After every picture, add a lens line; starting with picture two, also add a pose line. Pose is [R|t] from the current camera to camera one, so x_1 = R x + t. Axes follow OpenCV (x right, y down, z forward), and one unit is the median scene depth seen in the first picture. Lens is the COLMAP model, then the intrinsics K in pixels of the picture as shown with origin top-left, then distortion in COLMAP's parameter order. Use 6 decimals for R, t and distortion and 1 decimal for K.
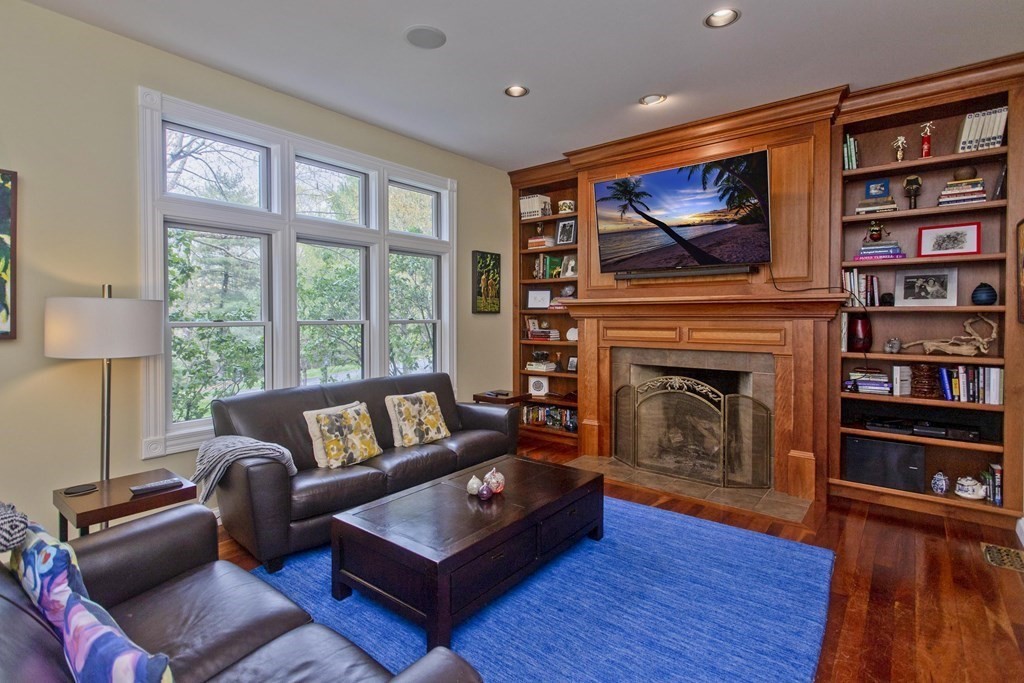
lens RADIAL K [[490.7, 0, 513.0], [0, 490.7, 321.5], [0, 0, 1]] dist [-0.000456, -0.000070]
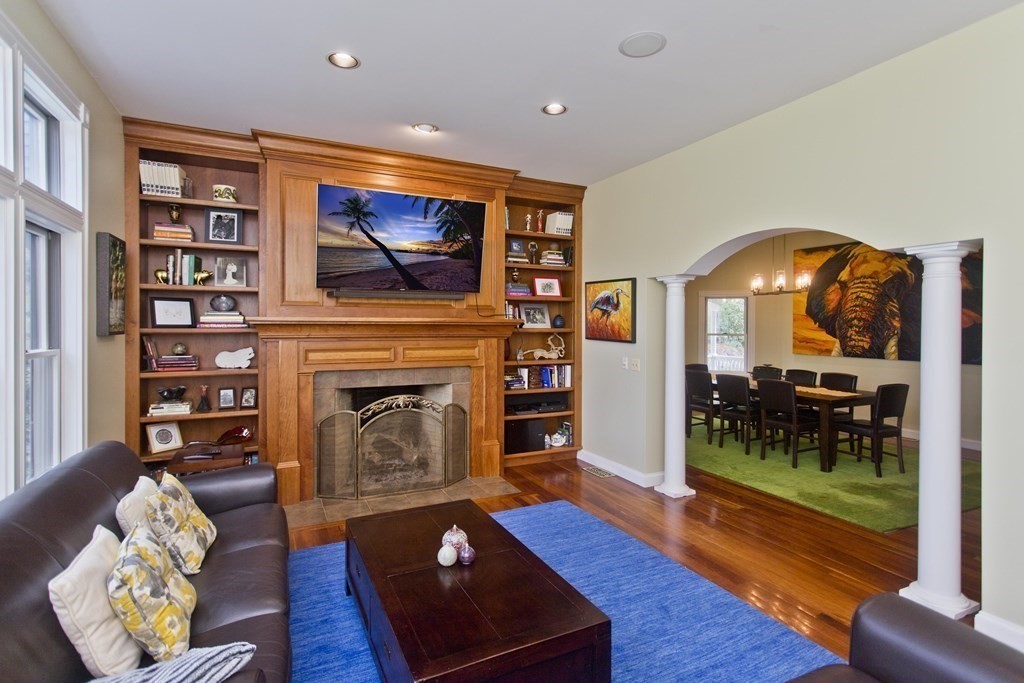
lens RADIAL K [[490.7, 0, 513.0], [0, 490.7, 321.5], [0, 0, 1]] dist [-0.000456, -0.000070]
pose [[0.435904, 0.006241, 0.899972, -0.492802], [0.004148, 0.999951, -0.008943, -0.033051], [-0.899984, 0.007632, 0.435857, 0.338461]]
